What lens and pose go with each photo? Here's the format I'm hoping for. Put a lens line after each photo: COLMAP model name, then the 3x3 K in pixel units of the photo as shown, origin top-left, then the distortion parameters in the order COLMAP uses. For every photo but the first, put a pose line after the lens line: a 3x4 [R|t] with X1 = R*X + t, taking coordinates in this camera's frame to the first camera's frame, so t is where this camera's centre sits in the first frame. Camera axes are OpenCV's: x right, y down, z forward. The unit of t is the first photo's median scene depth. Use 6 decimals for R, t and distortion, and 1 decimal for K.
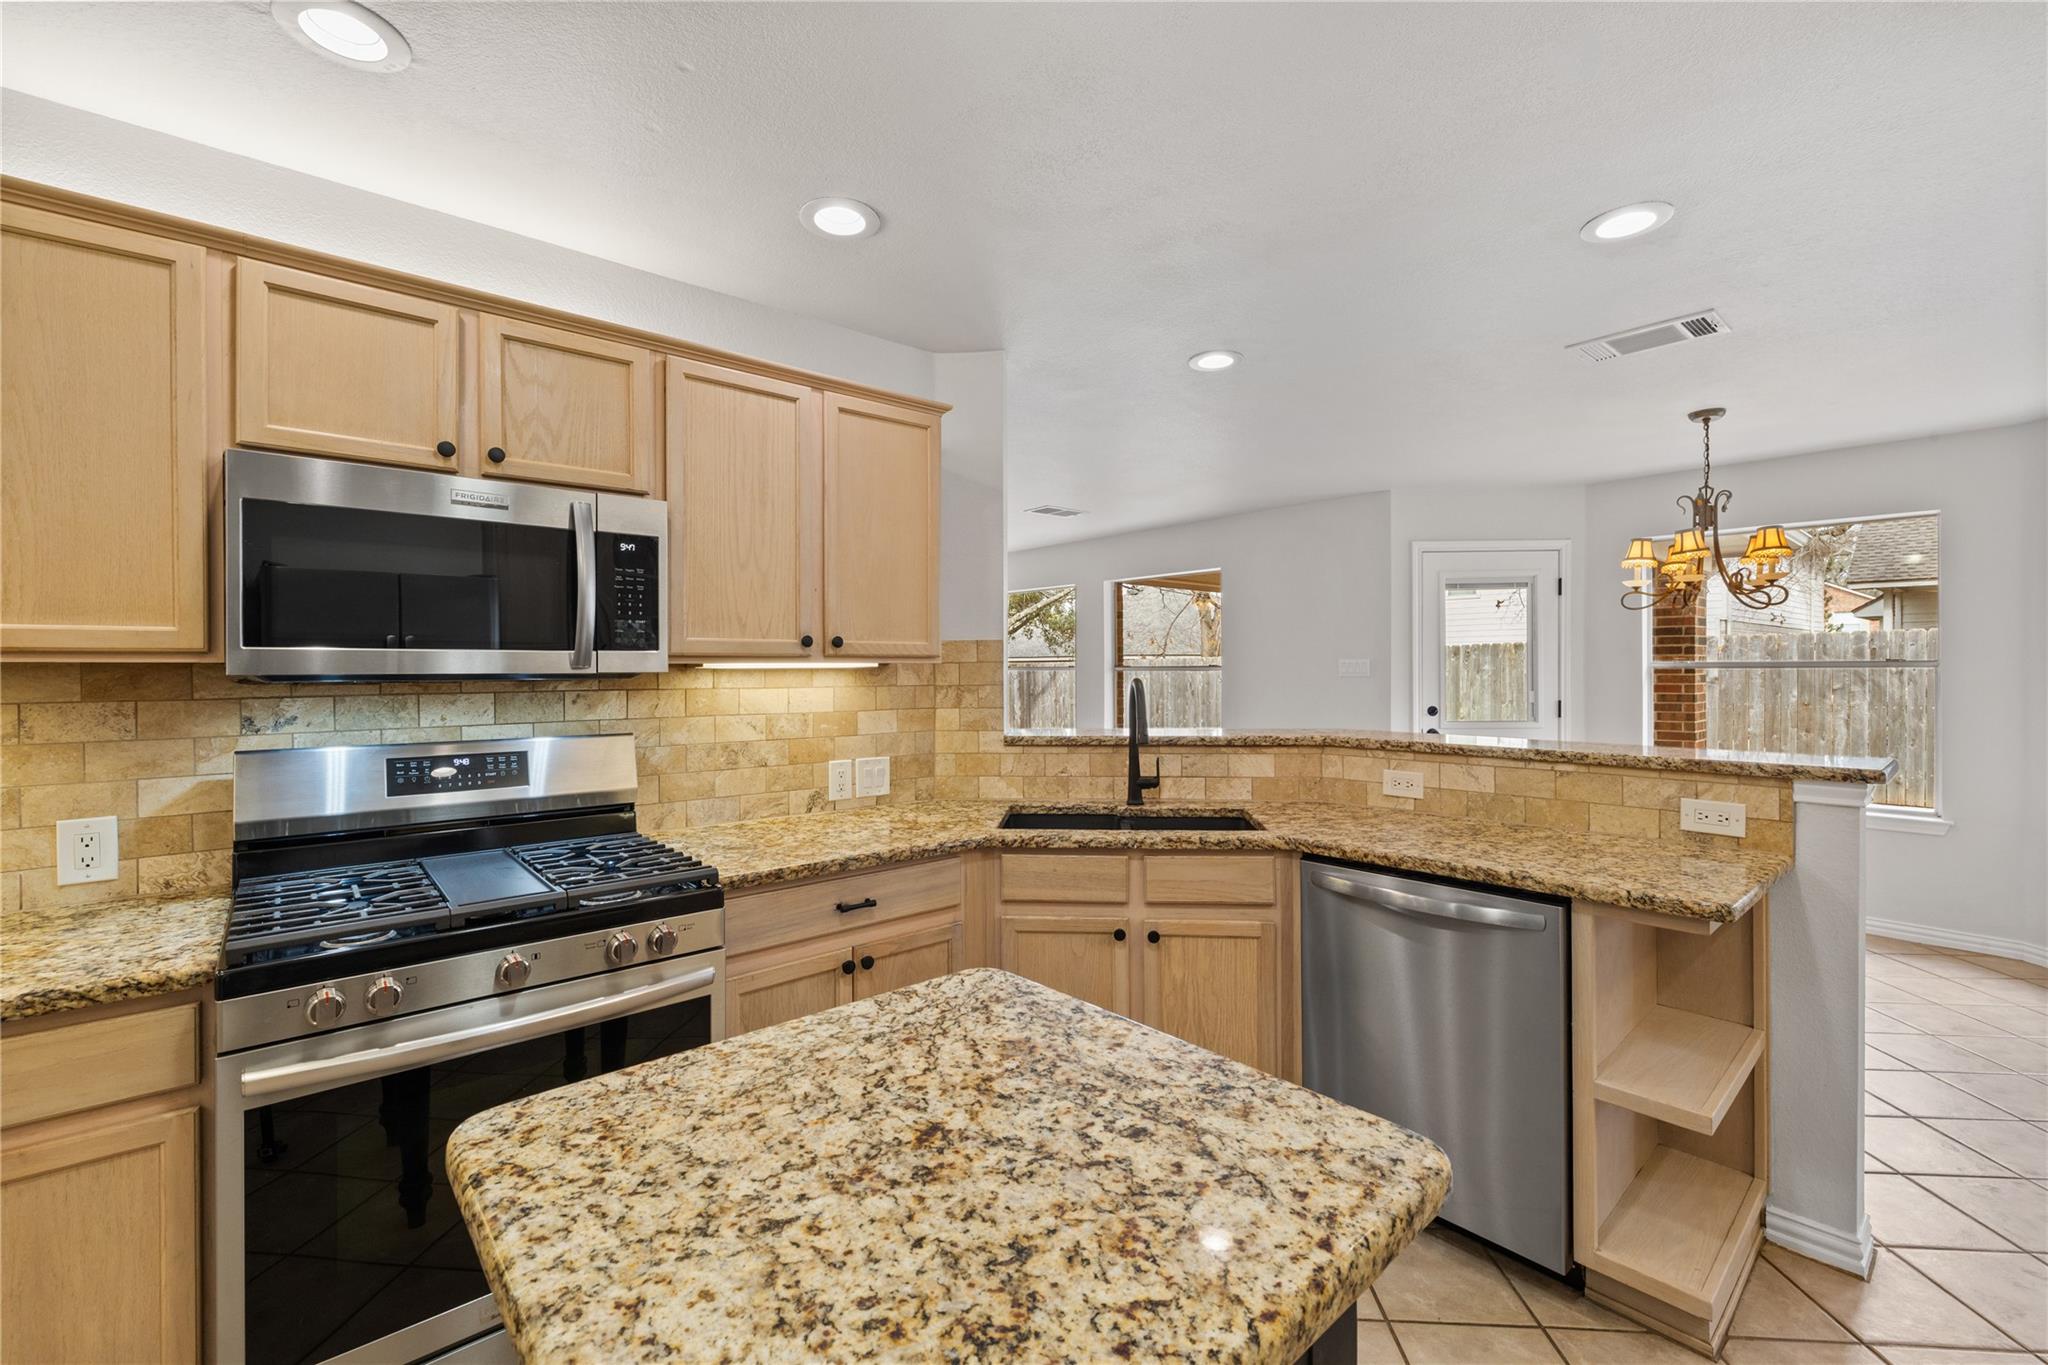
lens RADIAL K [[863.2, 0, 1030.4], [0, 863.2, 668.1], [0, 0, 1]] dist [0.001417, 0.000058]
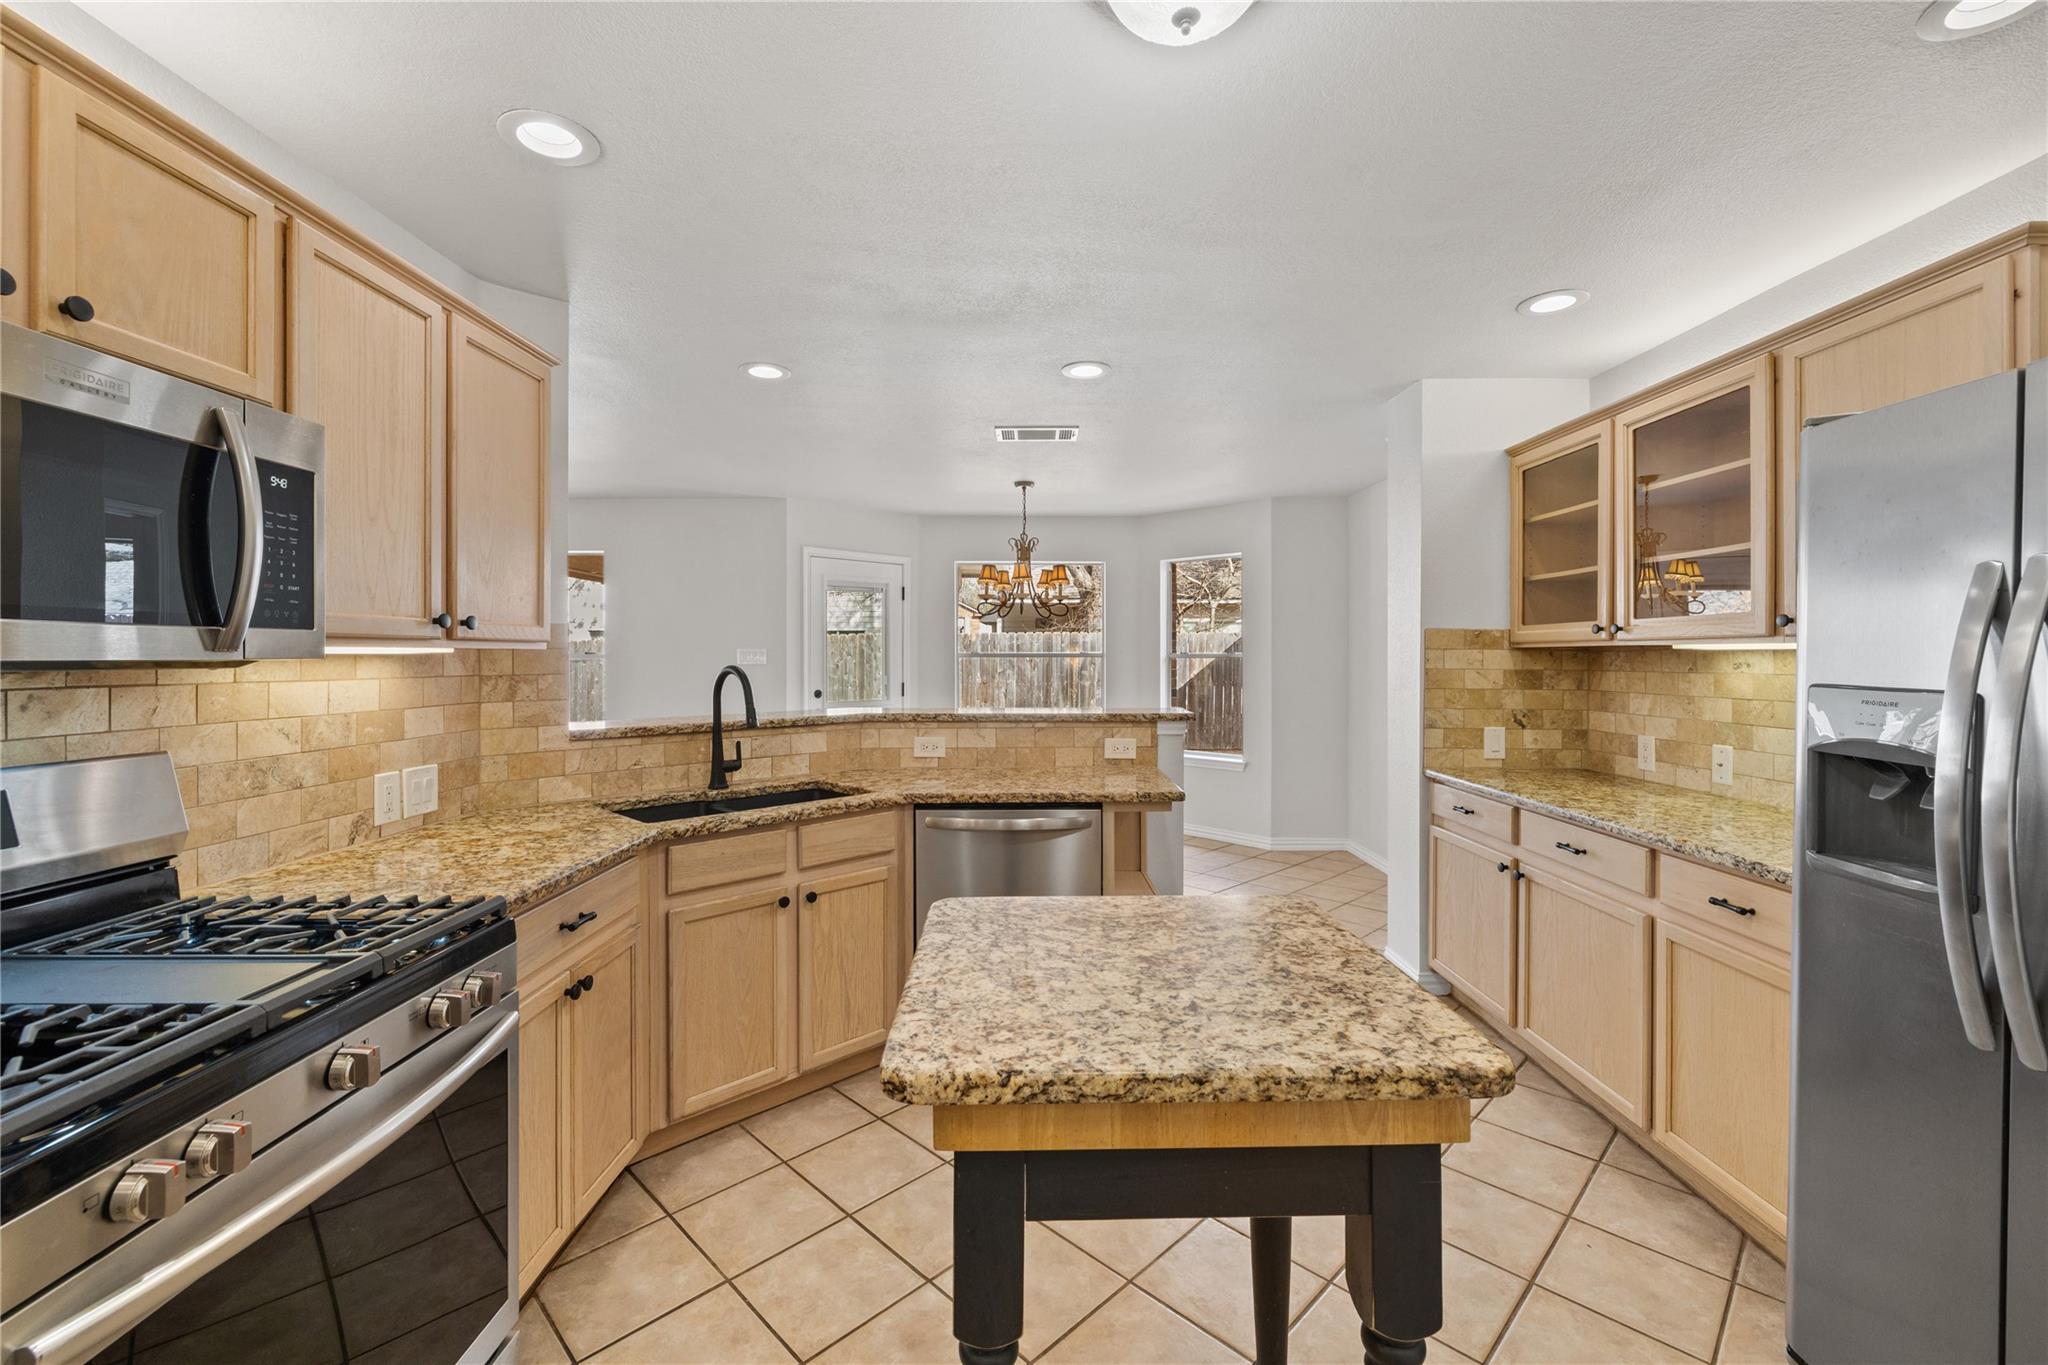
lens RADIAL K [[863.2, 0, 1030.4], [0, 863.2, 668.1], [0, 0, 1]] dist [0.001417, 0.000058]
pose [[0.649737, -0.006352, 0.760132, -0.475633], [-0.003536, 0.999929, 0.011379, 0.001678], [-0.760150, -0.010081, 0.649669, 0.057490]]
